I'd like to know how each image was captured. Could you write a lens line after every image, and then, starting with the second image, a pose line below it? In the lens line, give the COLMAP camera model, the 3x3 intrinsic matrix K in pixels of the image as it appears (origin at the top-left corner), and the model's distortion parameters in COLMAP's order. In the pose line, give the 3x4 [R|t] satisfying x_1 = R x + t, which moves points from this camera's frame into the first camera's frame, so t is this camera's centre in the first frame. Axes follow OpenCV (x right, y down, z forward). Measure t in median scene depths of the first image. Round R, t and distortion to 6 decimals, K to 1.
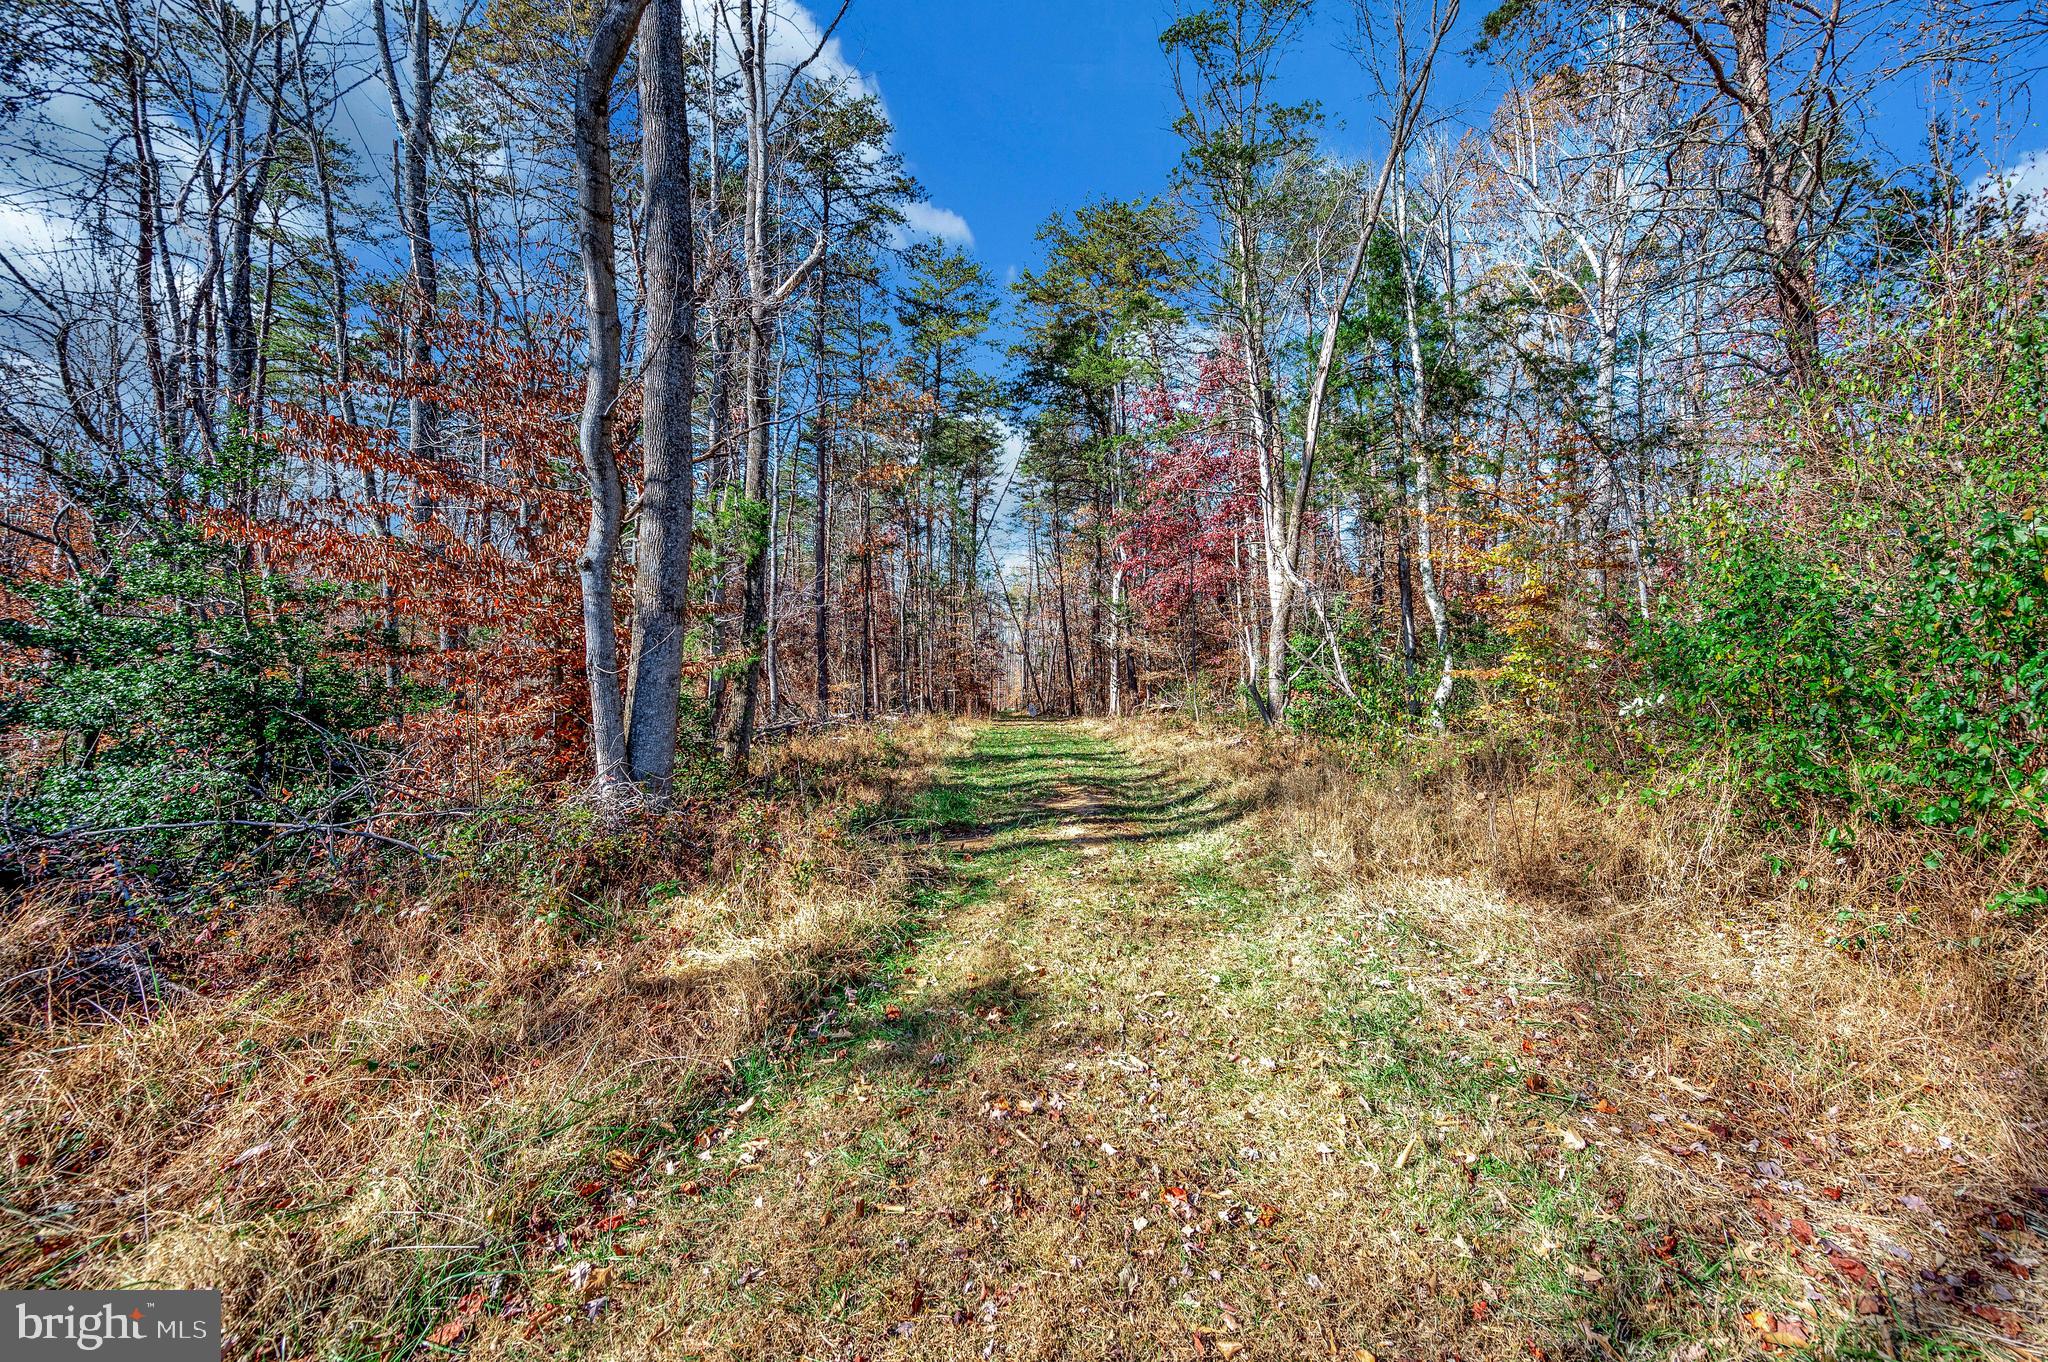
lens RADIAL K [[824.4, 0, 1024.0], [0, 824.4, 681.0], [0, 0, 1]] dist [-0.001753, -0.000258]
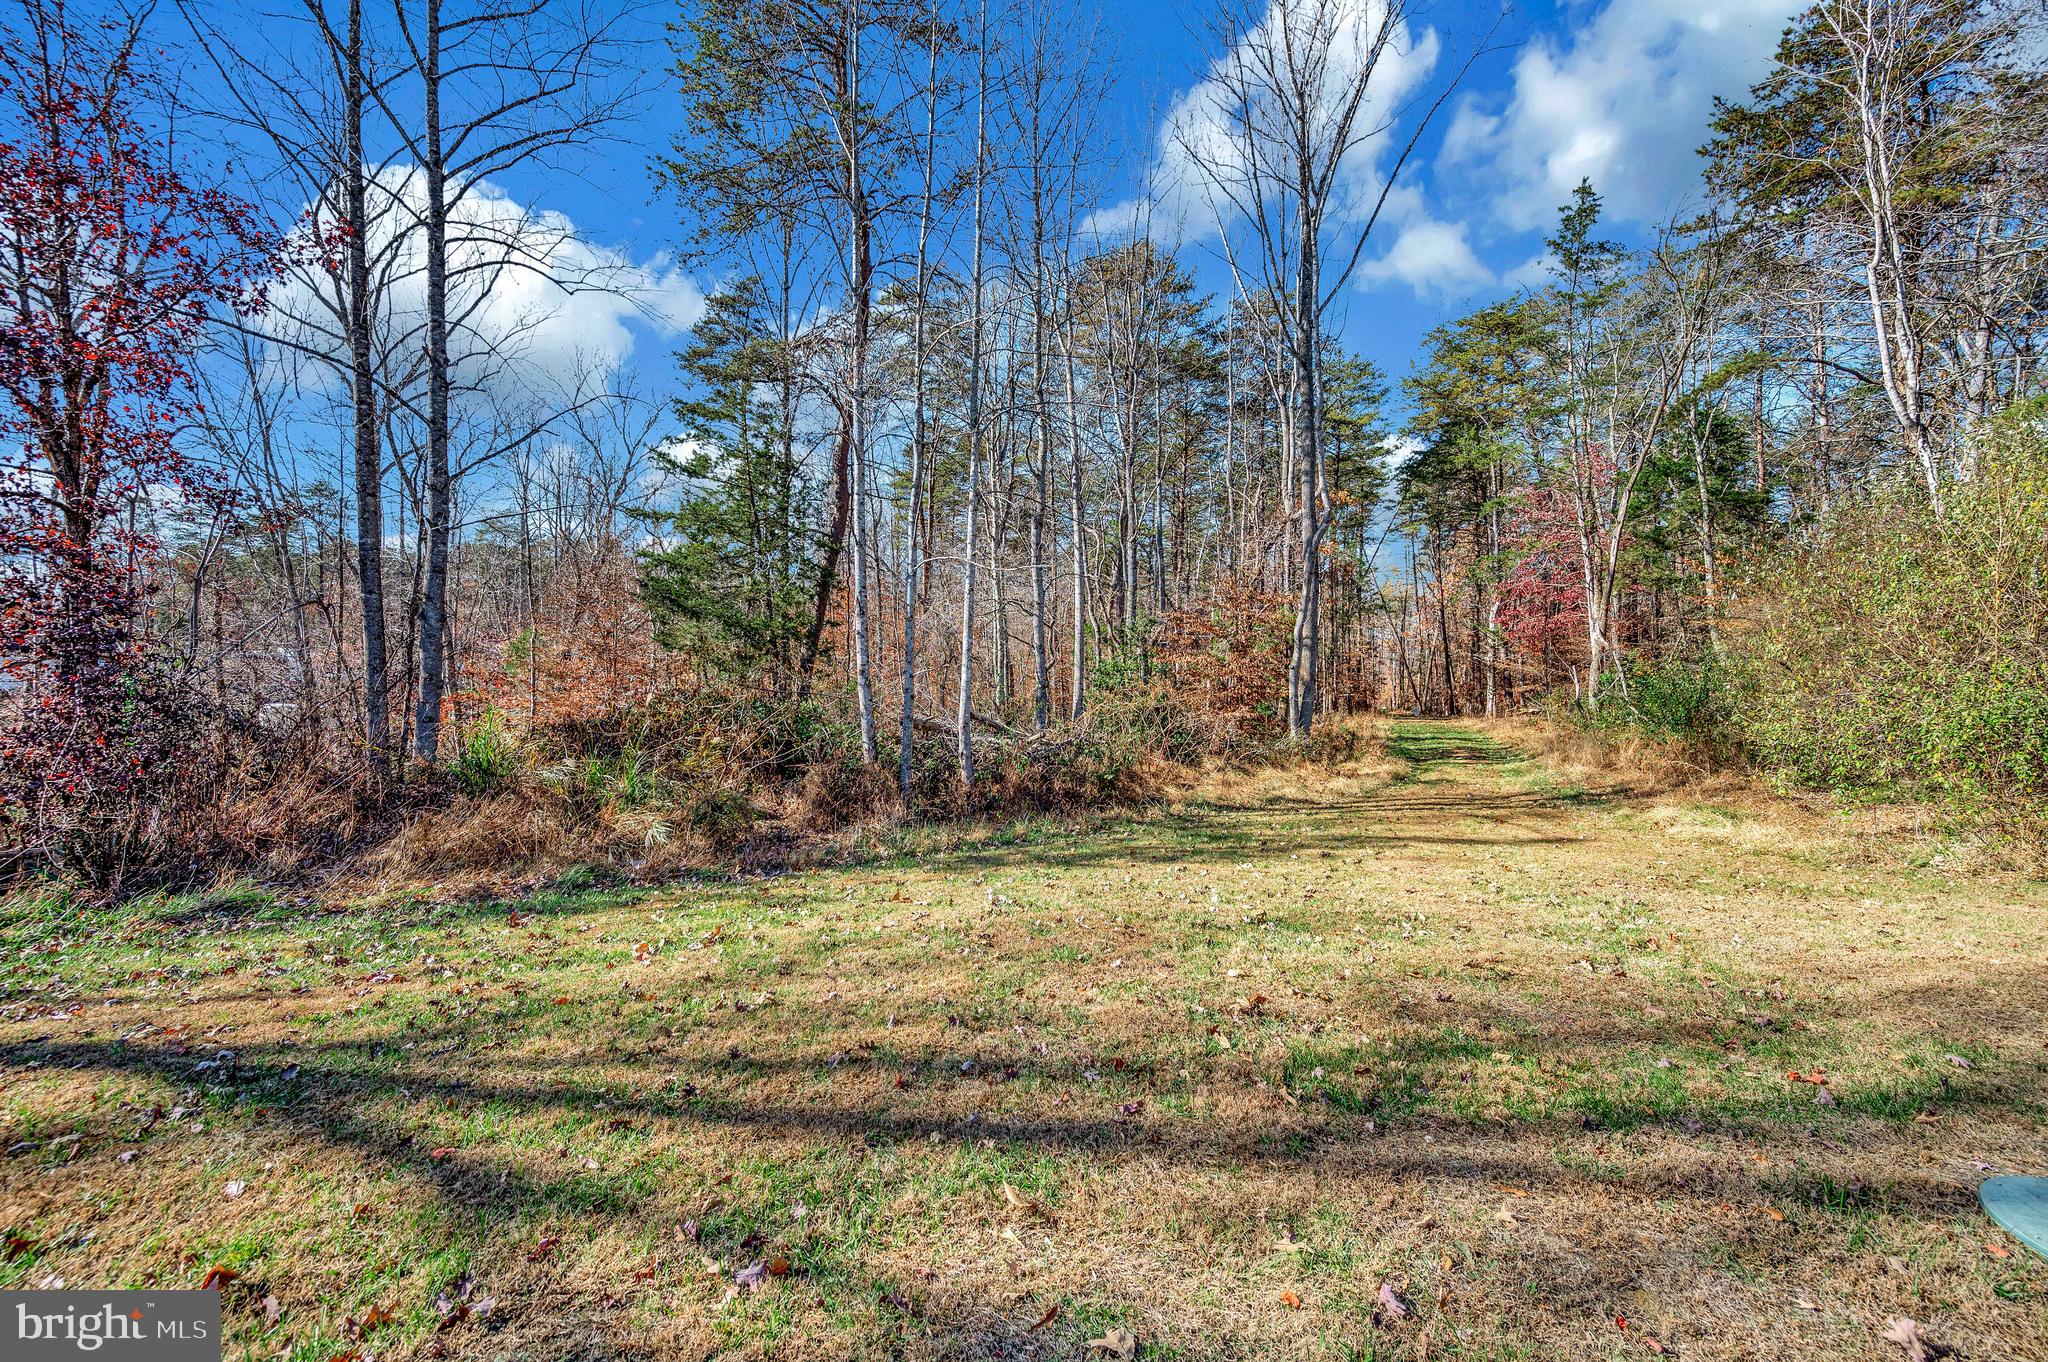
lens RADIAL K [[824.4, 0, 1024.0], [0, 824.4, 681.0], [0, 0, 1]] dist [-0.001753, -0.000258]
pose [[0.914584, 0.002423, -0.404388, -0.029452], [0.000516, 0.999974, 0.007158, -0.018140], [0.404395, -0.006755, 0.914560, -0.377898]]
